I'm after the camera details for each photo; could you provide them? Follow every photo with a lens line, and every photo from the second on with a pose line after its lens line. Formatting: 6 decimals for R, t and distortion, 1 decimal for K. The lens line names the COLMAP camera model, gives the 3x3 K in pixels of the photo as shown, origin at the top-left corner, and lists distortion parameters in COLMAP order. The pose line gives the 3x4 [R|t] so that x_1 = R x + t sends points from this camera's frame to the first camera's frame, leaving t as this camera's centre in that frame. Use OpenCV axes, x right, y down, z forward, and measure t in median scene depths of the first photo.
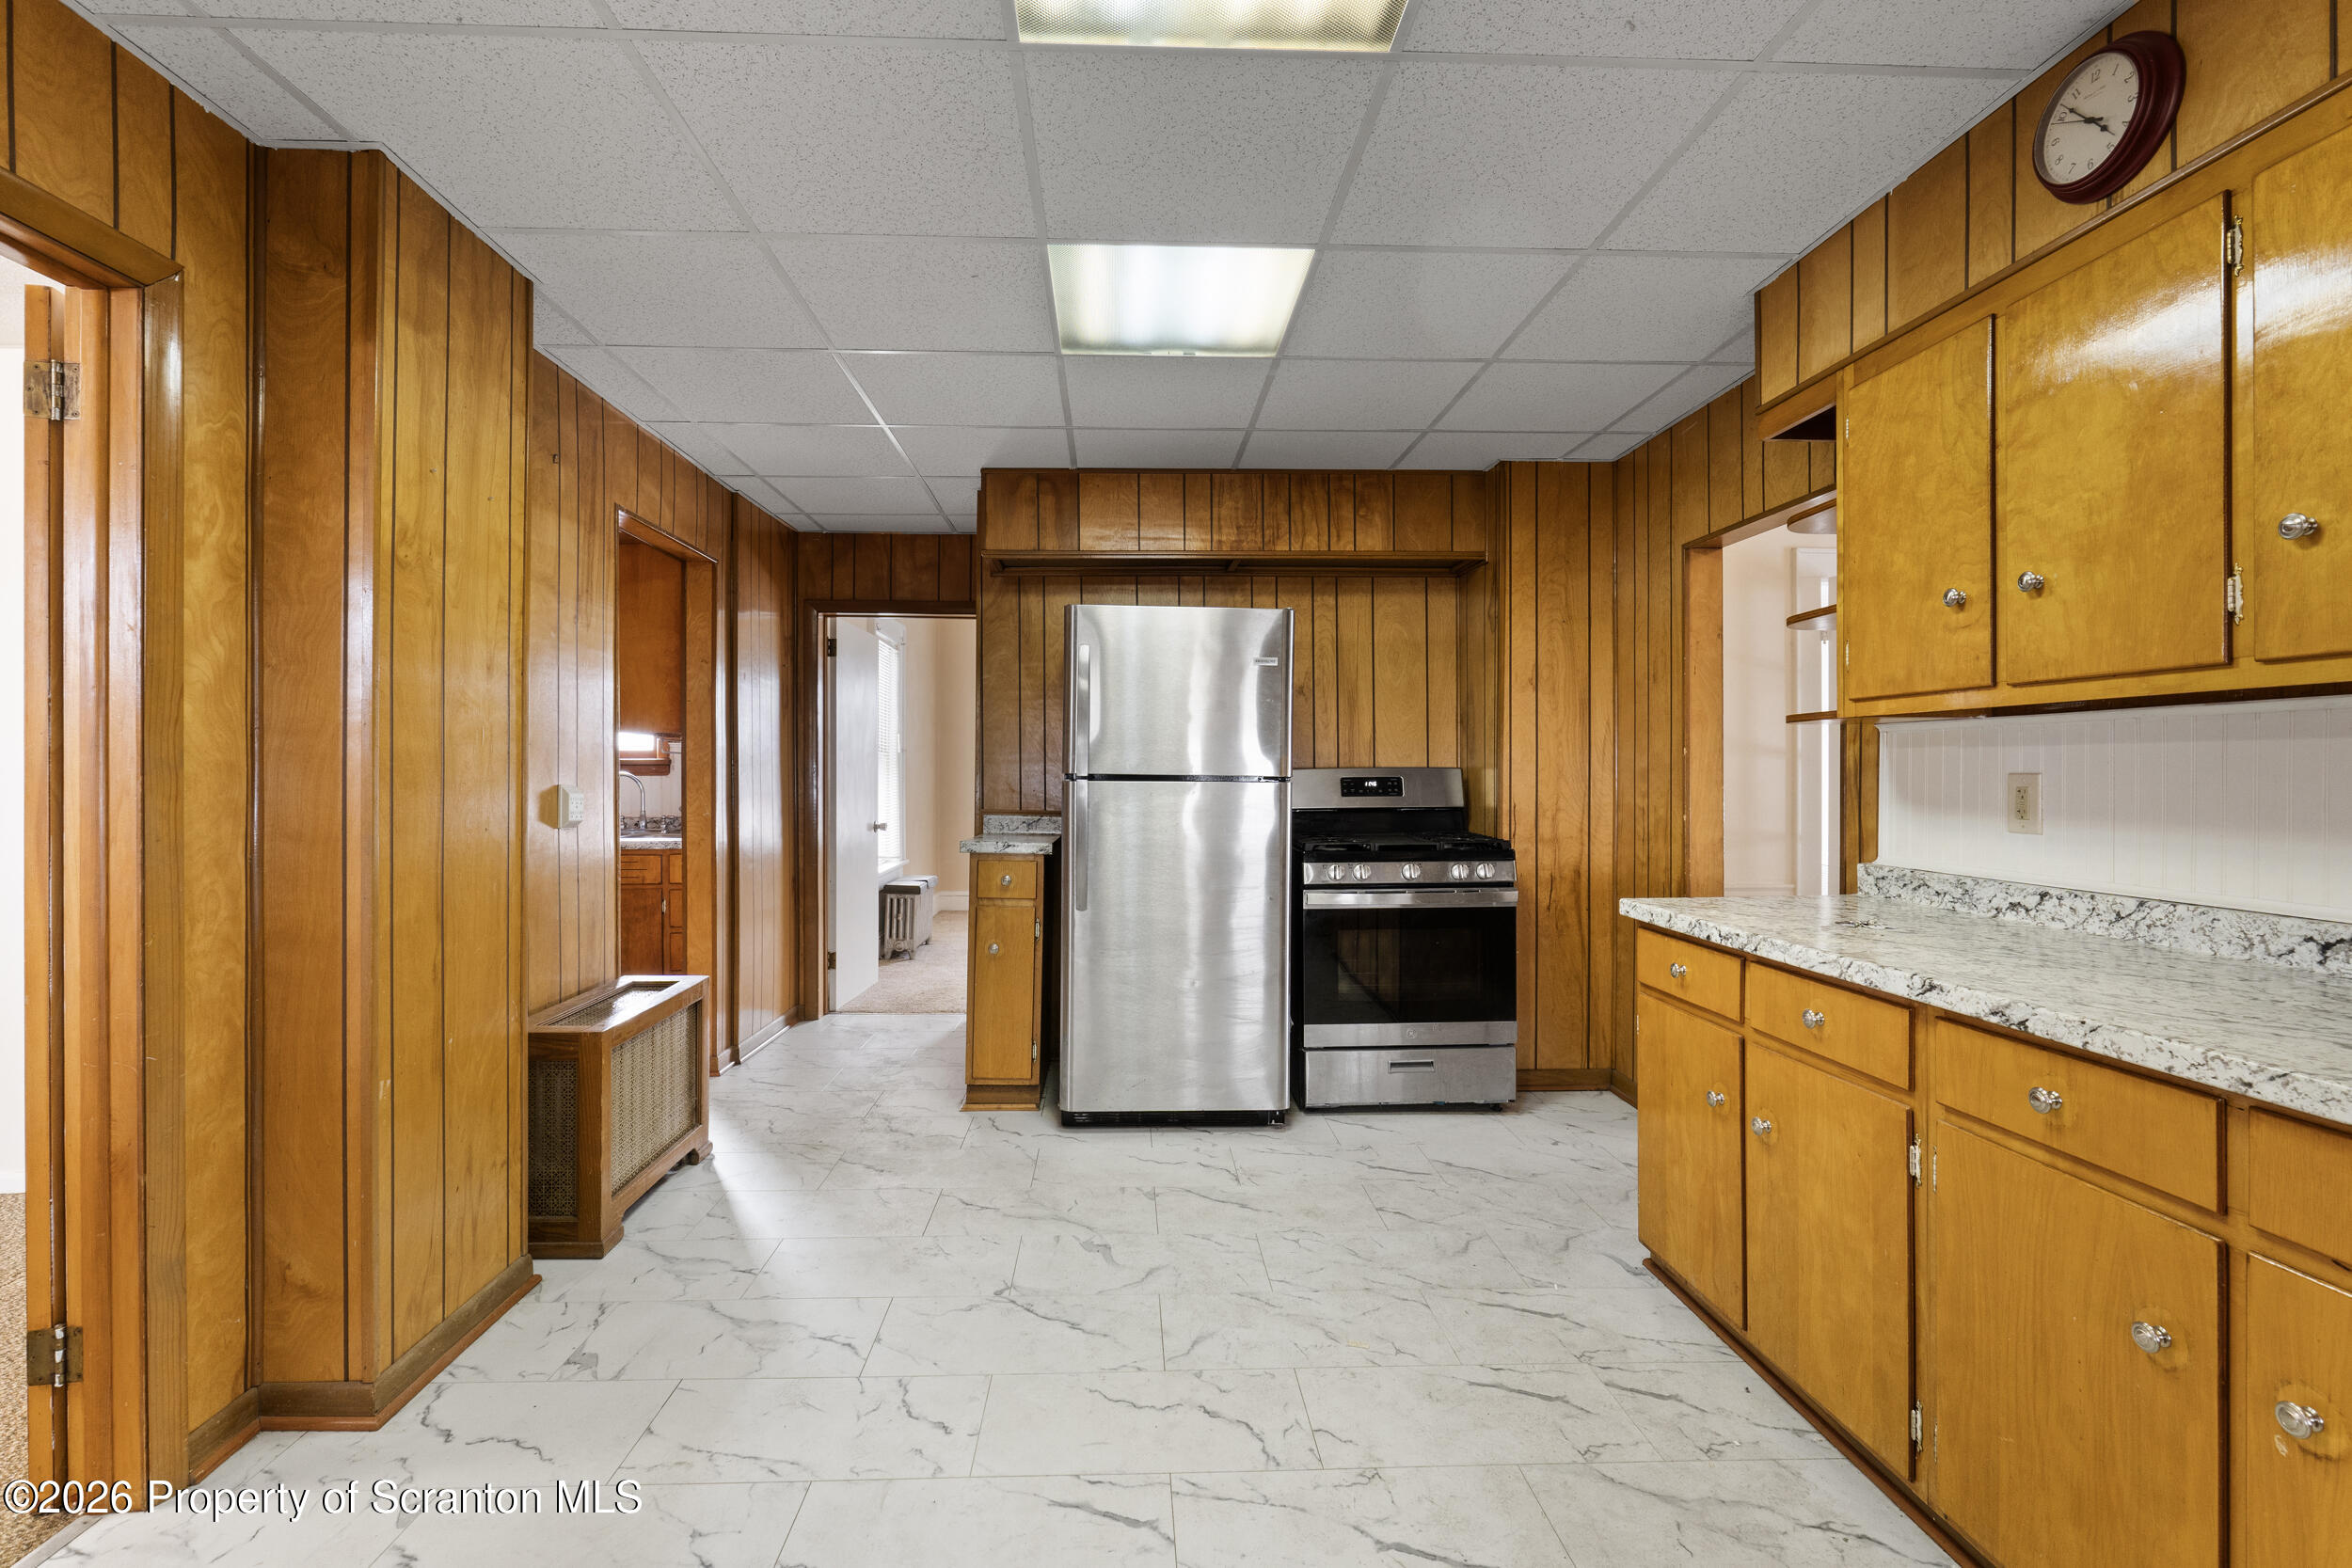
lens RADIAL K [[1044.0, 0, 1182.6], [0, 1044.0, 772.1], [0, 0, 1]] dist [-0.016707, -0.000016]
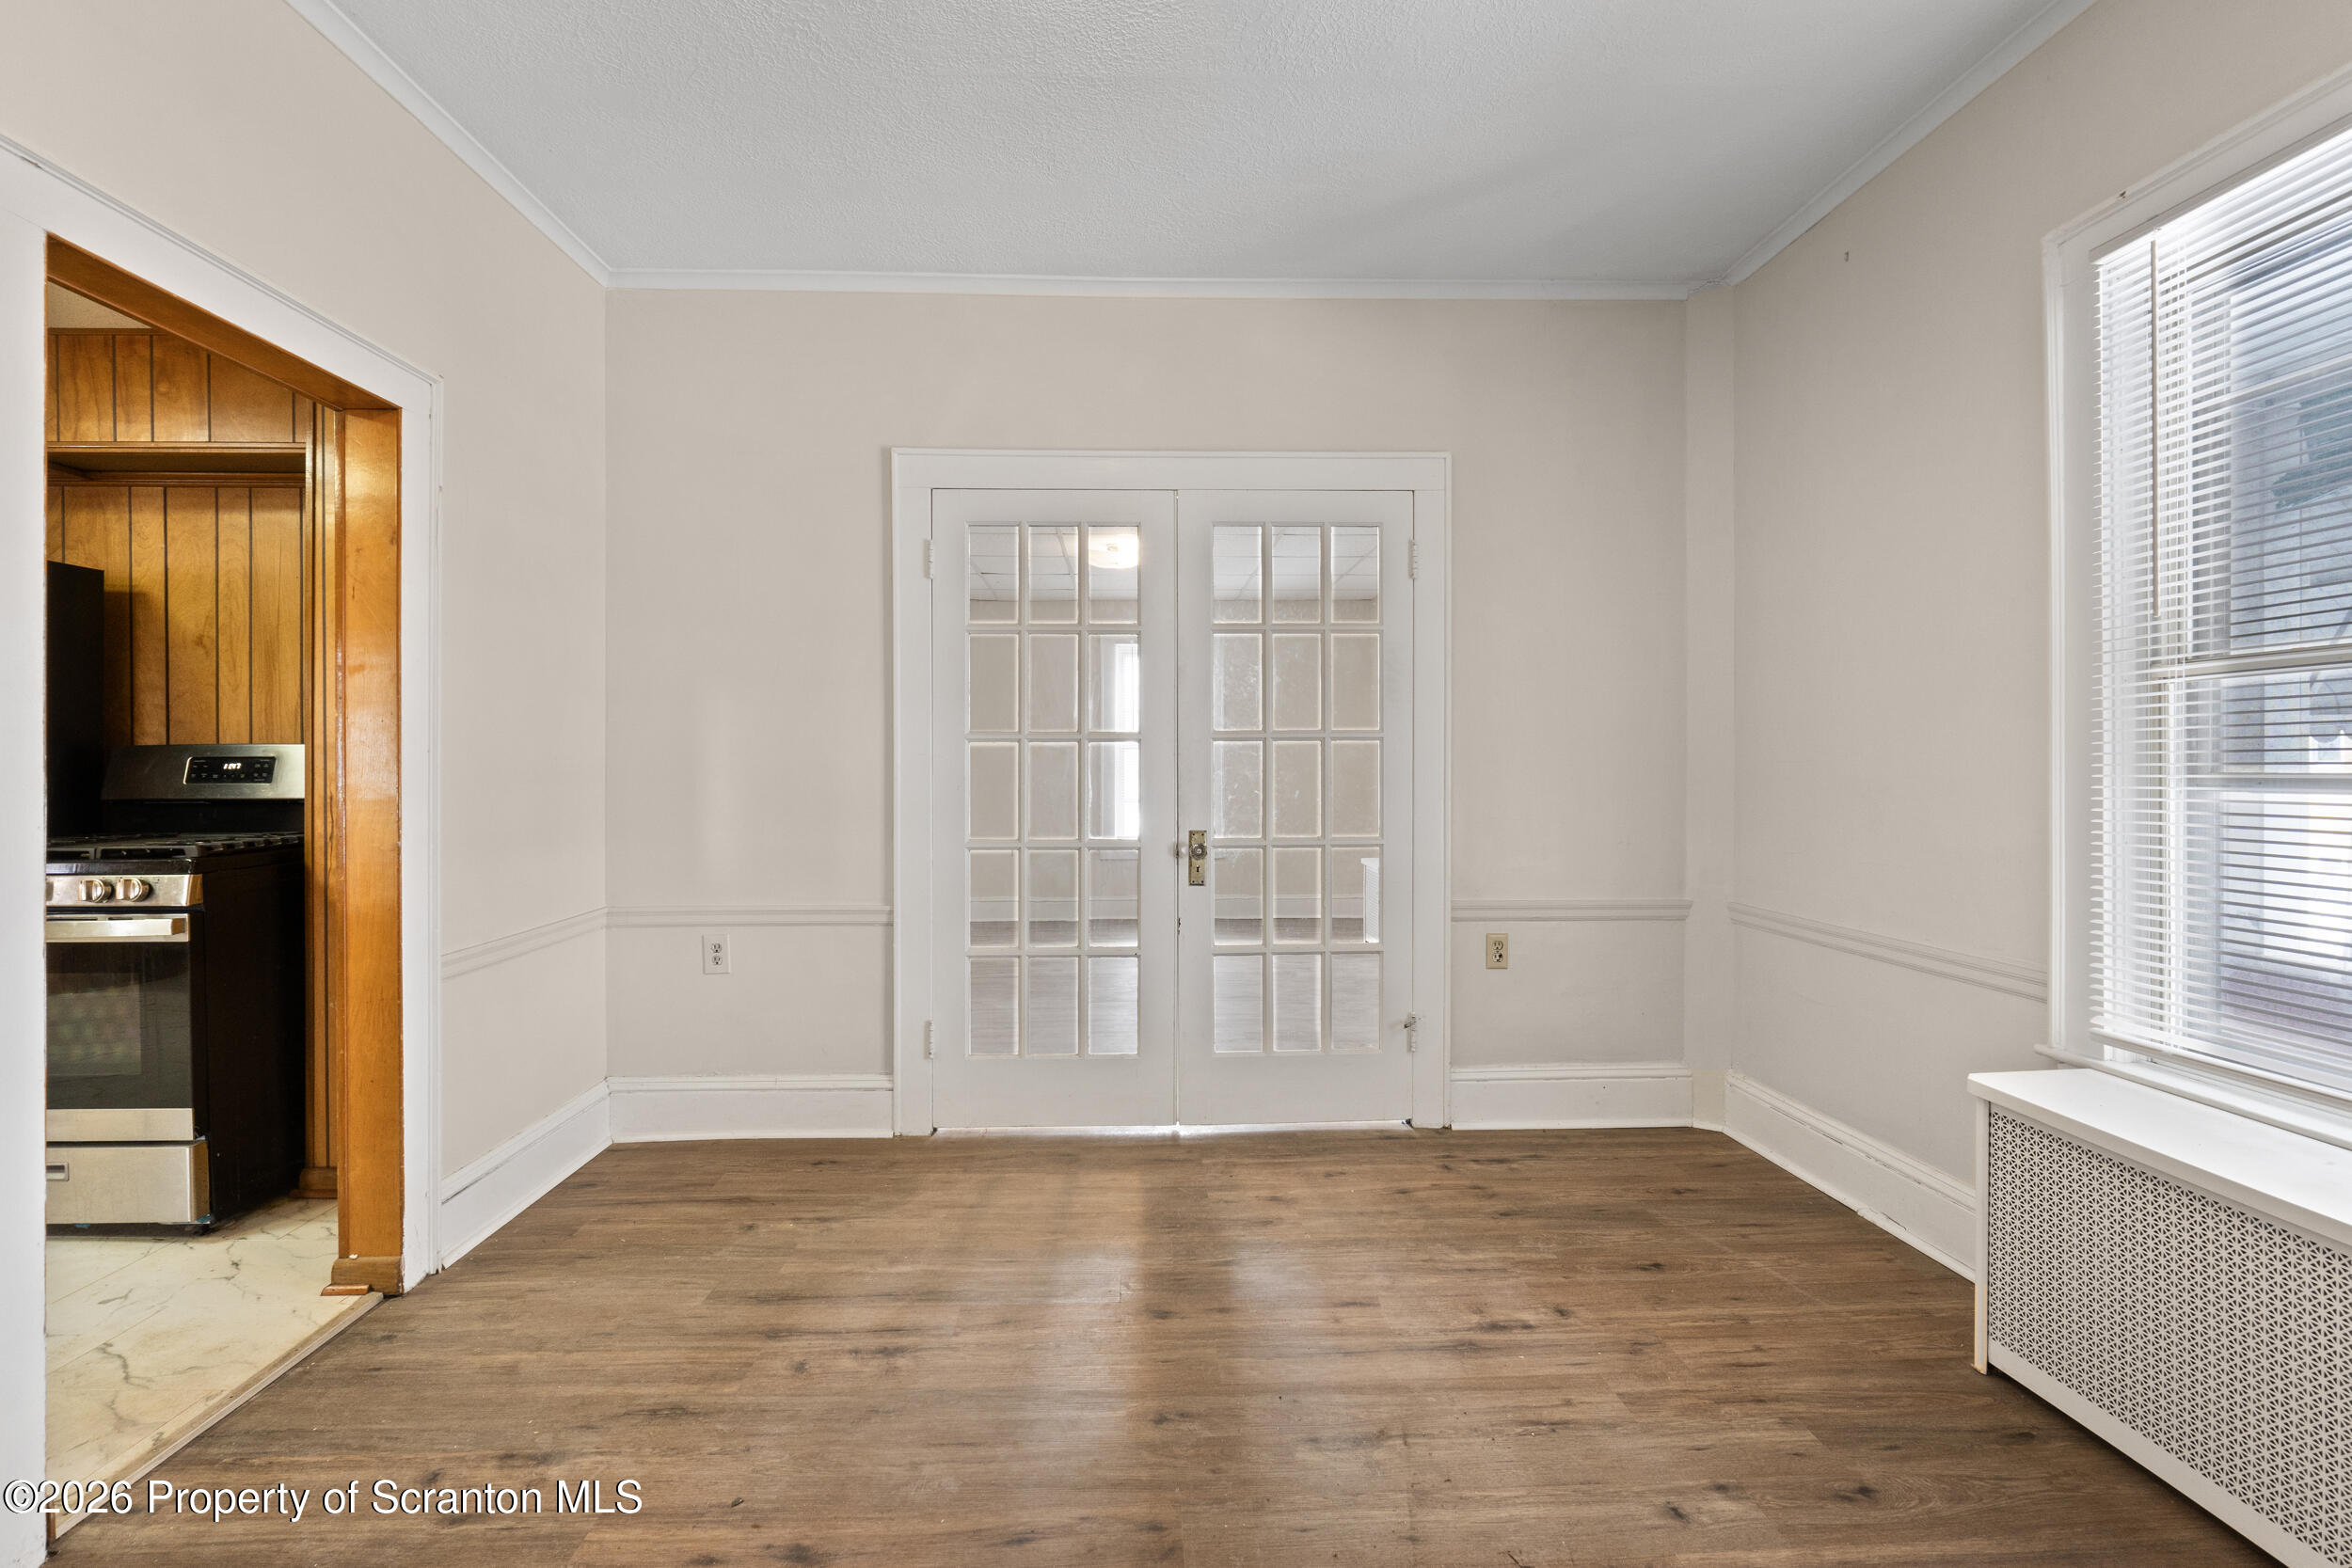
lens RADIAL K [[1046.9, 0, 1172.5], [0, 1046.9, 771.3], [0, 0, 1]] dist [-0.003405, -0.000310]
pose [[0.999901, 0.003195, -0.013704, 1.569915], [-0.003138, 0.999987, 0.004132, 0.018419], [0.013717, -0.004089, 0.999898, 0.511867]]
